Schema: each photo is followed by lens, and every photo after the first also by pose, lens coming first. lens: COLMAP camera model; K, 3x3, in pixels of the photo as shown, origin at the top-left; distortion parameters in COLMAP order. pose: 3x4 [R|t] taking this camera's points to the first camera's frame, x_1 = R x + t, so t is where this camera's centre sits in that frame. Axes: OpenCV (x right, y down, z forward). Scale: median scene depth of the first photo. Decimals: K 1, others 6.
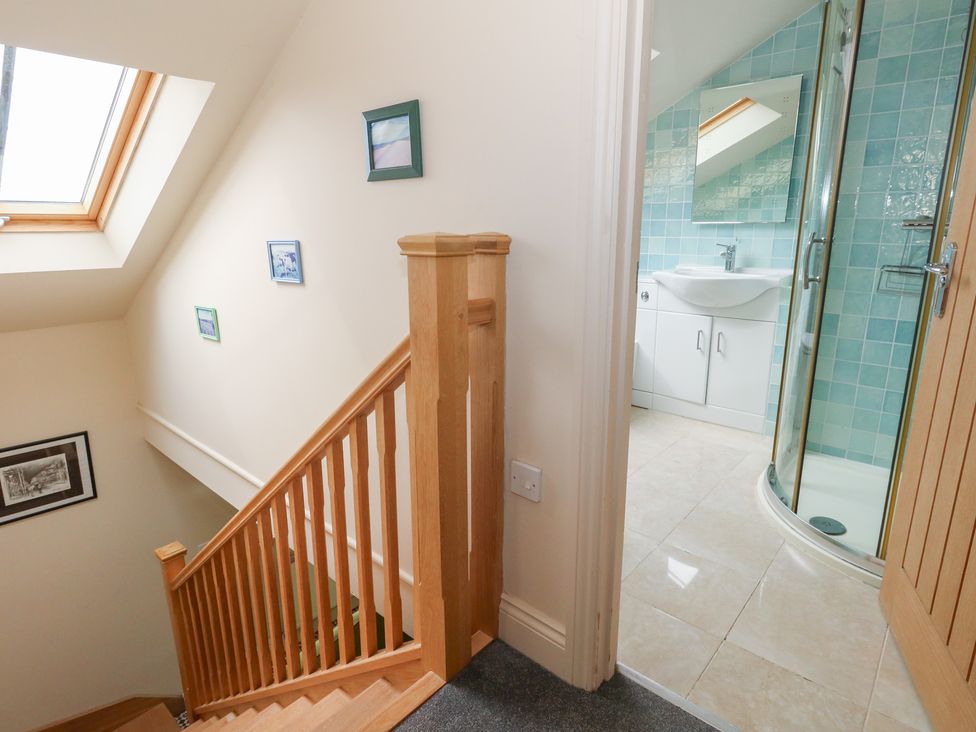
lens RADIAL K [[545.9, 0, 490.6], [0, 545.9, 361.8], [0, 0, 1]] dist [0.003967, -0.002956]
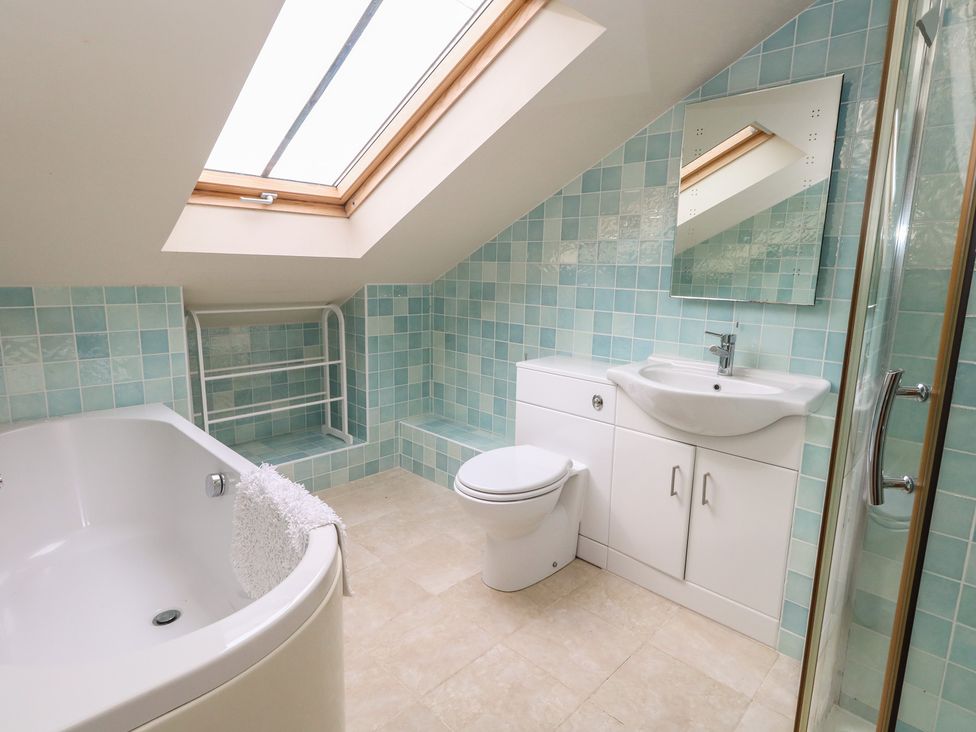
lens RADIAL K [[545.9, 0, 484.8], [0, 545.9, 365.7], [0, 0, 1]] dist [0.003967, -0.002956]
pose [[0.998327, 0.042553, -0.039140, 0.178065], [-0.045326, 0.996306, -0.072935, -0.115043], [0.035892, 0.074587, 0.996568, 0.343475]]
